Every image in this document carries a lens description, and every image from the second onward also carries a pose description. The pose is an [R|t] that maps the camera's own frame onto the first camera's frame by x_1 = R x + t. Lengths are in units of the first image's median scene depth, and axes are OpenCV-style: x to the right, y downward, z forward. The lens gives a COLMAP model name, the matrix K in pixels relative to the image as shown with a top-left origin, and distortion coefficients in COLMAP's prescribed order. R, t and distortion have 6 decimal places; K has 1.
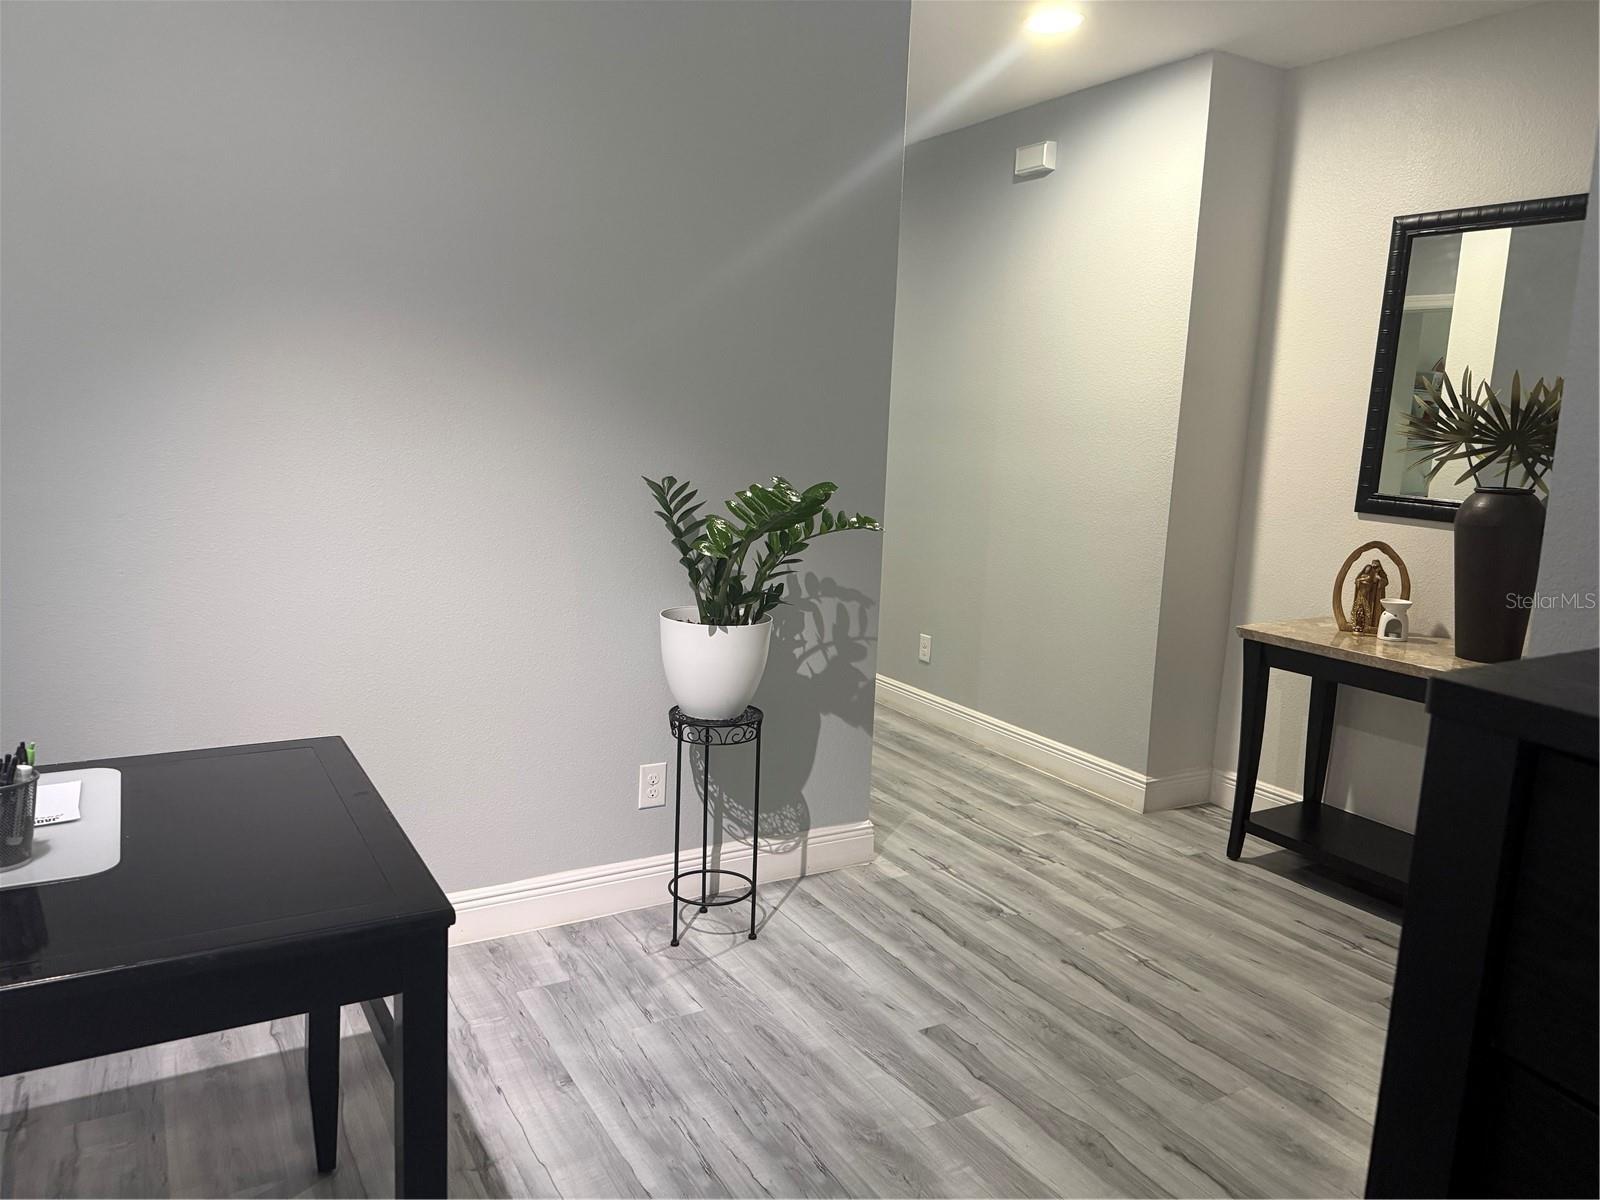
lens RADIAL K [[1127.1, 0, 795.5], [0, 1127.1, 592.9], [0, 0, 1]] dist [0.054091, -0.062678]
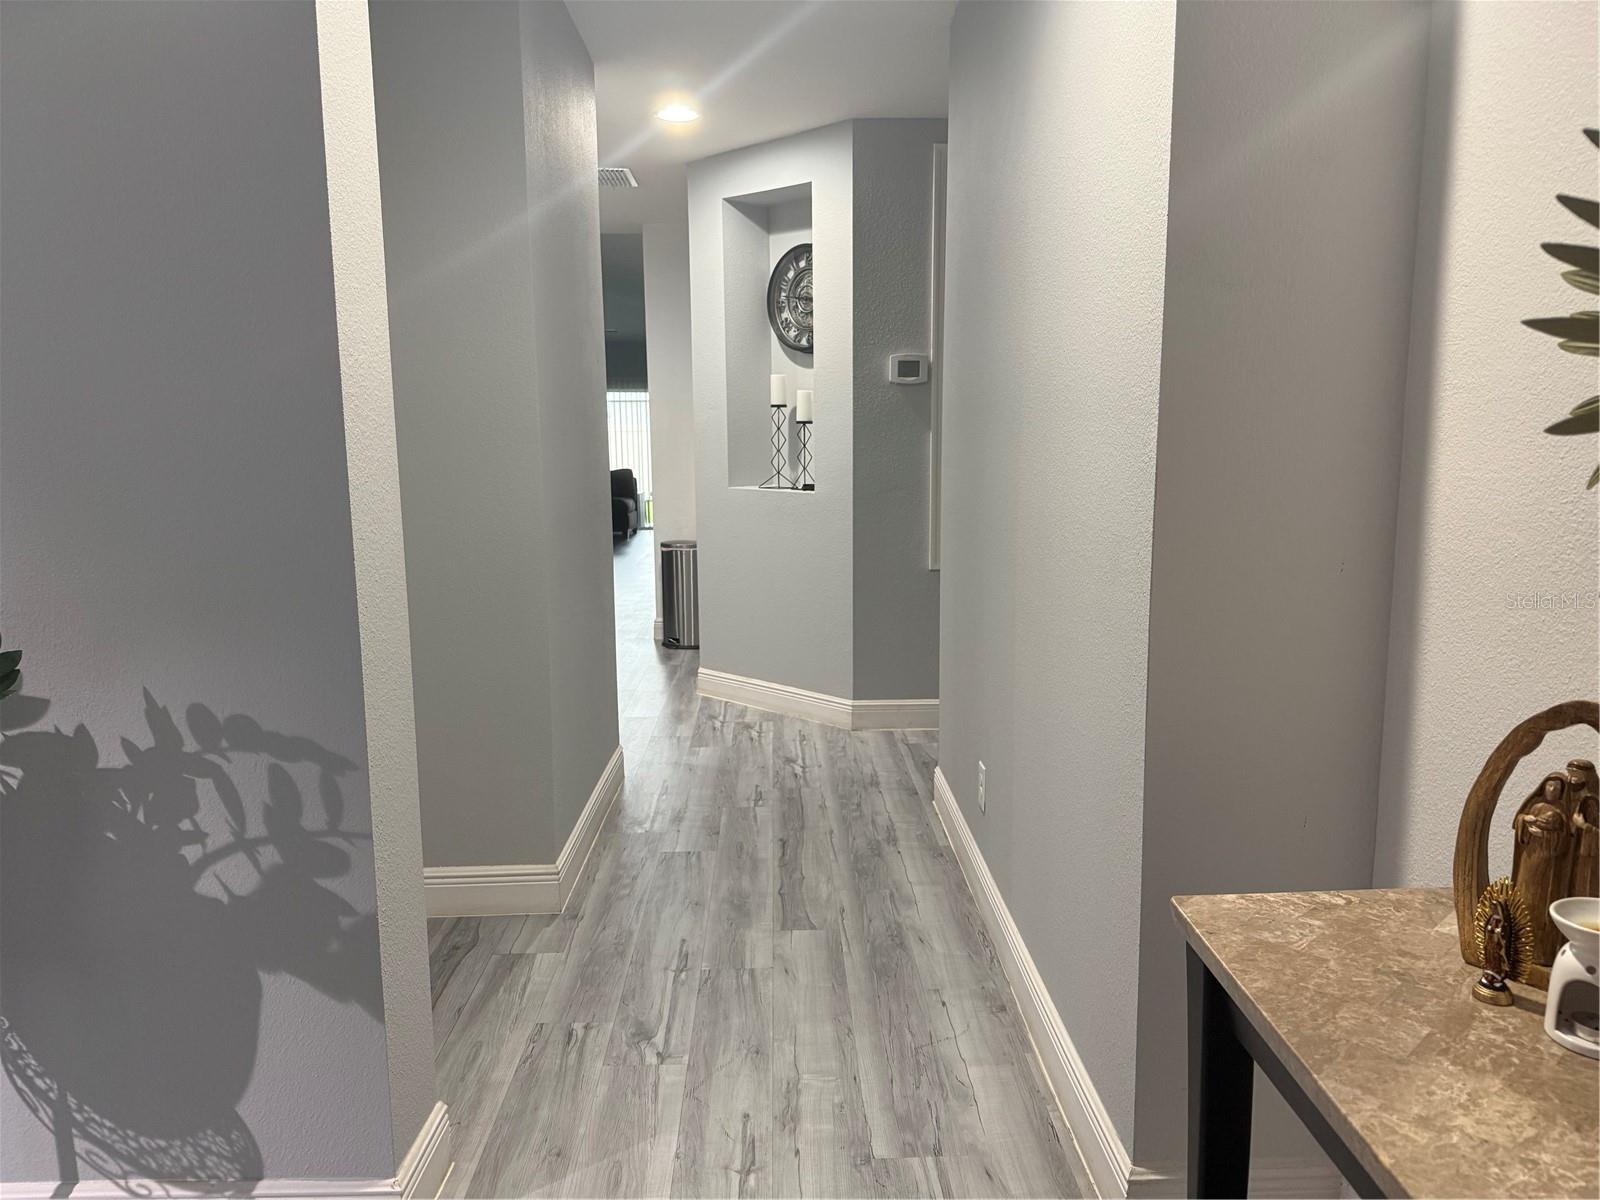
lens RADIAL K [[1127.1, 0, 816.2], [0, 1127.1, 603.9], [0, 0, 1]] dist [0.054091, -0.062678]
pose [[0.875698, 0.022535, -0.482332, 0.501001], [-0.028675, 0.999574, -0.005360, -0.068005], [0.482006, 0.018524, 0.875972, 0.656664]]
